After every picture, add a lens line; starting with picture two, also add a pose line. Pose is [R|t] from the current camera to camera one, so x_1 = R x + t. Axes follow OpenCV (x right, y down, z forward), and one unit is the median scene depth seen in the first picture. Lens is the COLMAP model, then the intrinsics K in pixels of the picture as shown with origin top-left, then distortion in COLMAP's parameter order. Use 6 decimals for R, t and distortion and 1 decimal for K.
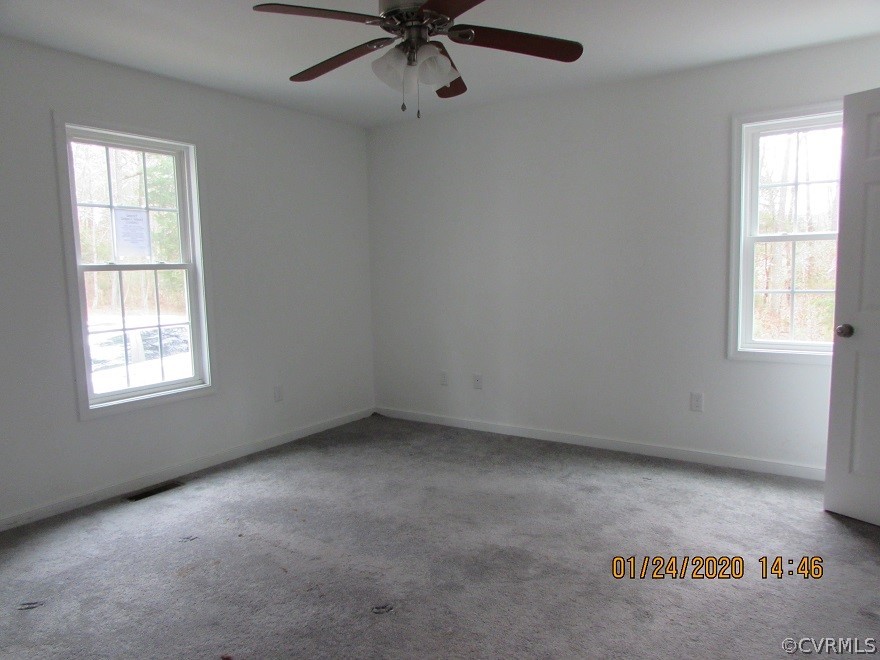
lens RADIAL K [[633.0, 0, 440.0], [0, 633.0, 330.0], [0, 0, 1]] dist [-0.005652, 0.001559]
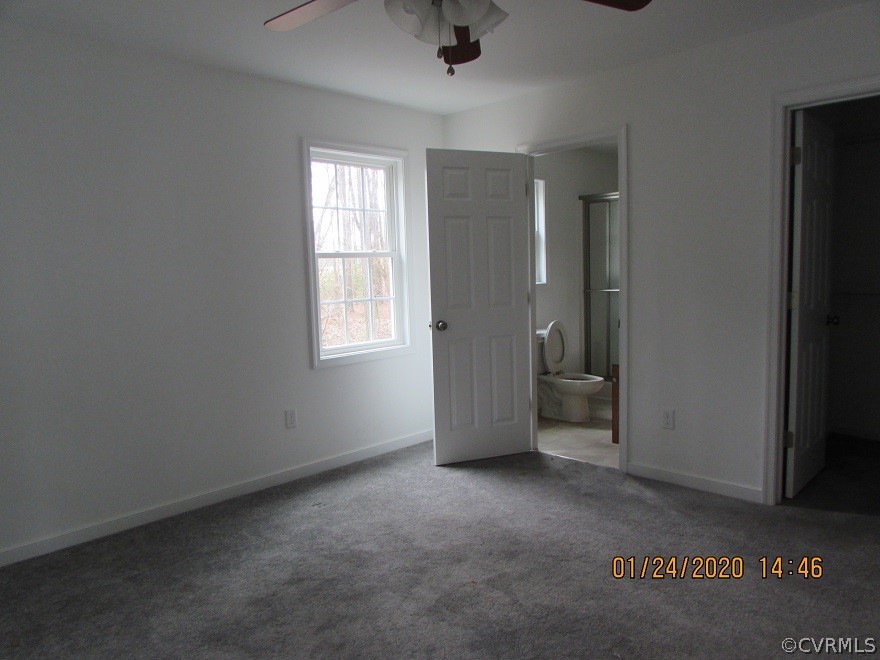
lens RADIAL K [[619.6, 0, 443.8], [0, 619.6, 329.8], [0, 0, 1]] dist [-0.025060, 0.006778]
pose [[0.189354, -0.078968, 0.978728, -0.523686], [0.128717, 0.990156, 0.054987, -0.049547], [-0.973436, 0.115567, 0.197655, 0.609974]]
